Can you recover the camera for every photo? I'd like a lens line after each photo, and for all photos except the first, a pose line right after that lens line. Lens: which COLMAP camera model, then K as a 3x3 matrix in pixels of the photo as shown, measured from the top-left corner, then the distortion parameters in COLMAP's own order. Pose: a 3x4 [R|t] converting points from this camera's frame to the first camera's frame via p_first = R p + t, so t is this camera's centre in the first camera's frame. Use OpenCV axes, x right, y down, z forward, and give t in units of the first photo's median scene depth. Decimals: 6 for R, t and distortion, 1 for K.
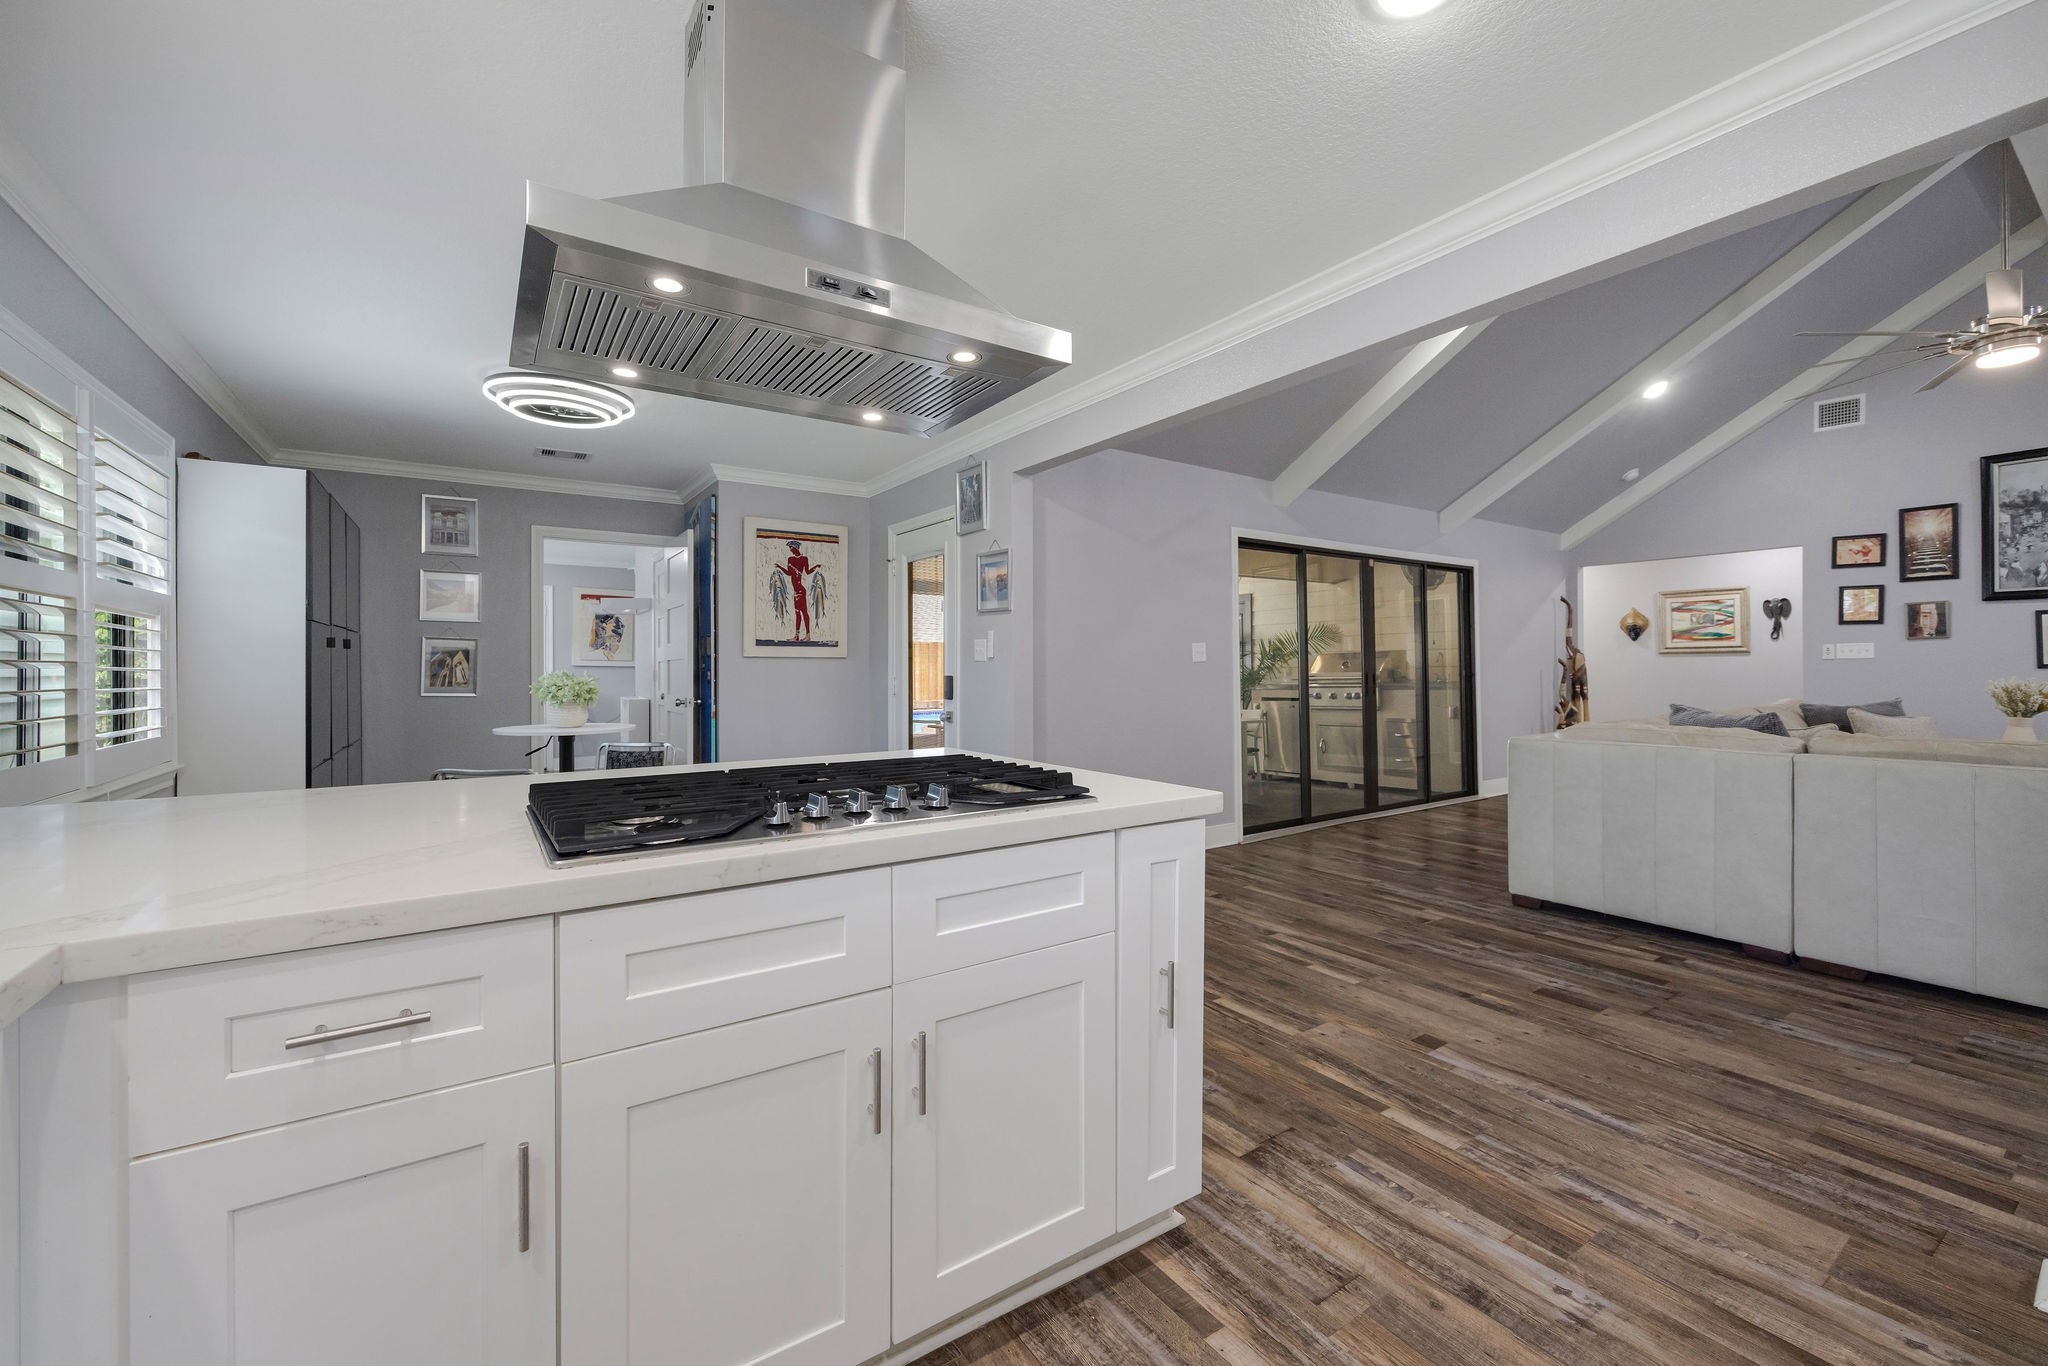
lens RADIAL K [[828.9, 0, 1021.4], [0, 828.9, 670.4], [0, 0, 1]] dist [-0.008248, 0.000473]
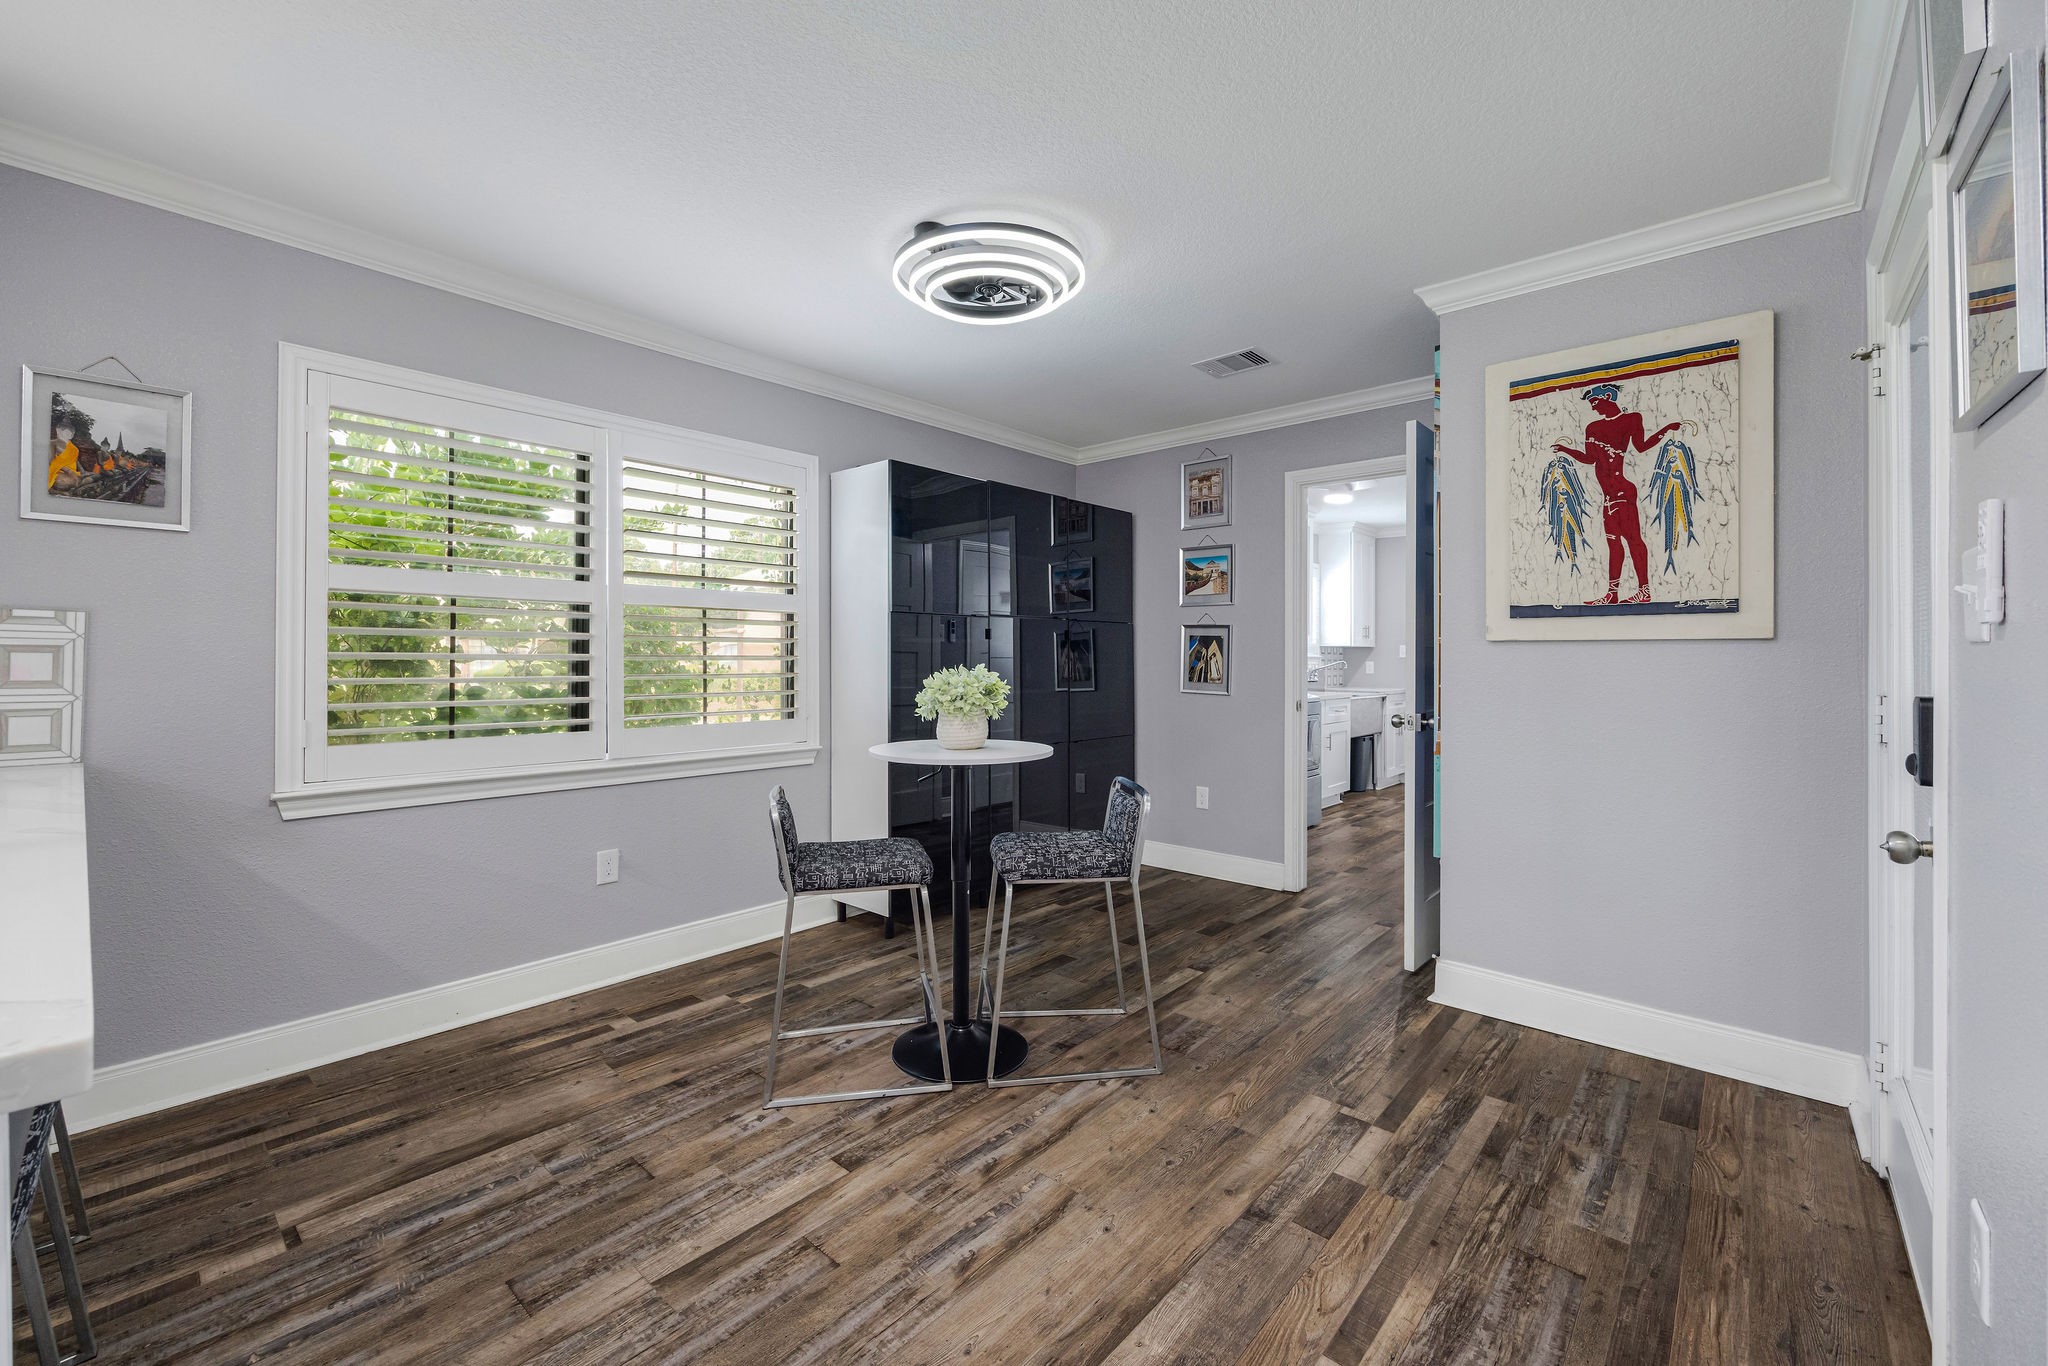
lens RADIAL K [[828.9, 0, 1026.9], [0, 828.9, 662.2], [0, 0, 1]] dist [-0.008248, 0.000473]
pose [[0.258560, 0.005519, -0.965979, 0.086254], [-0.007803, 0.999963, 0.003624, -0.002909], [0.965964, 0.006601, 0.258593, 0.596210]]
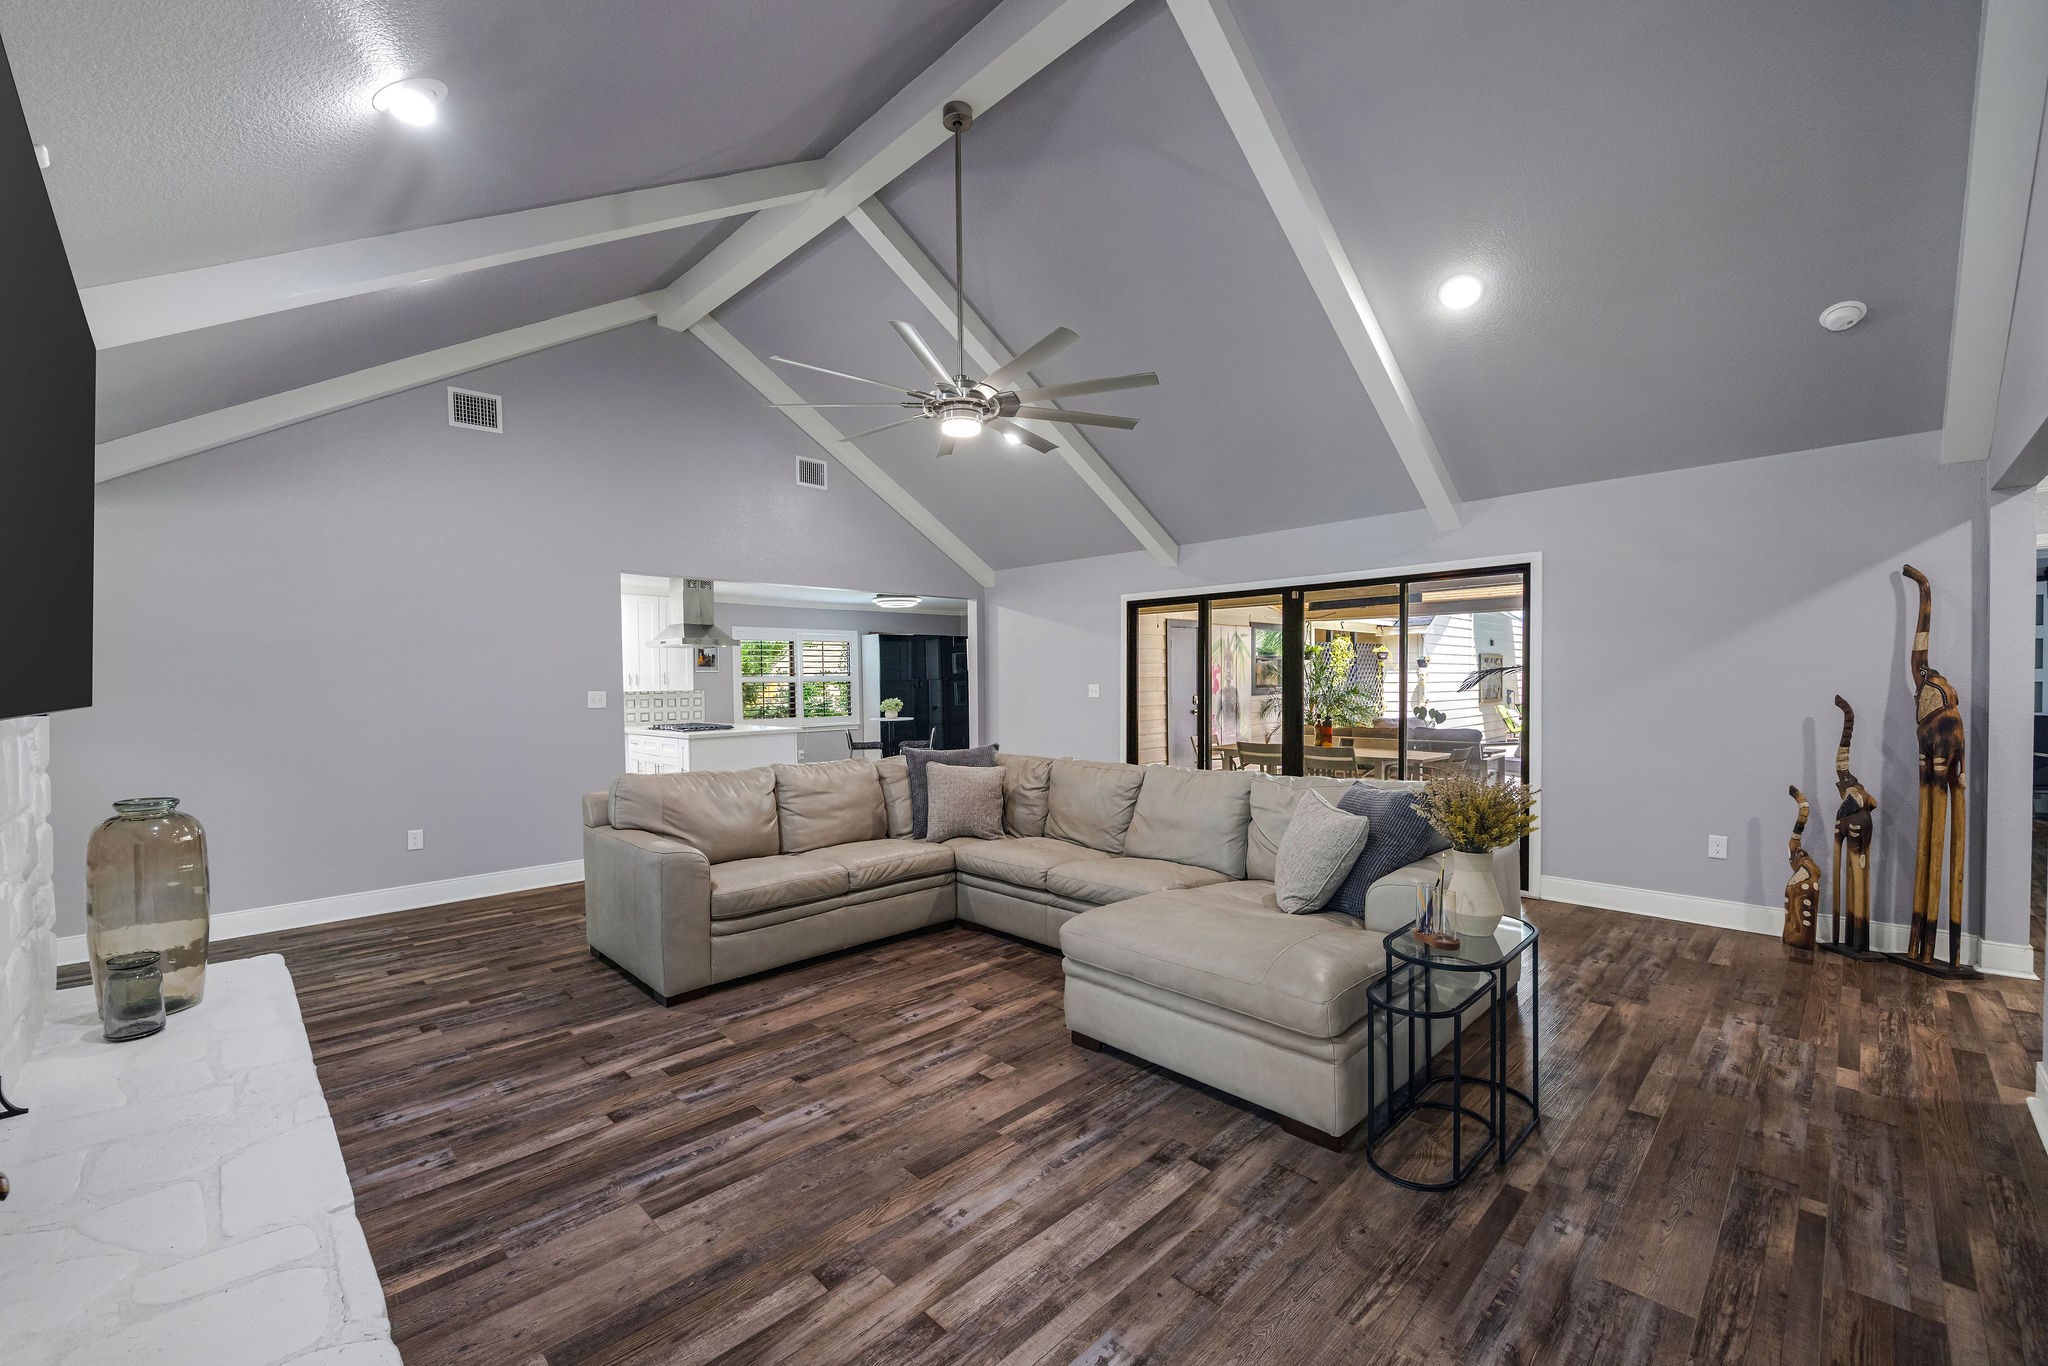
lens RADIAL K [[828.9, 0, 1028.5], [0, 828.9, 700.0], [0, 0, 1]] dist [-0.008248, 0.000473]
pose [[0.203308, 0.026898, -0.978745, 1.487623], [0.009110, 0.999527, 0.029362, -0.046692], [0.979073, -0.014886, 0.202967, 0.601956]]
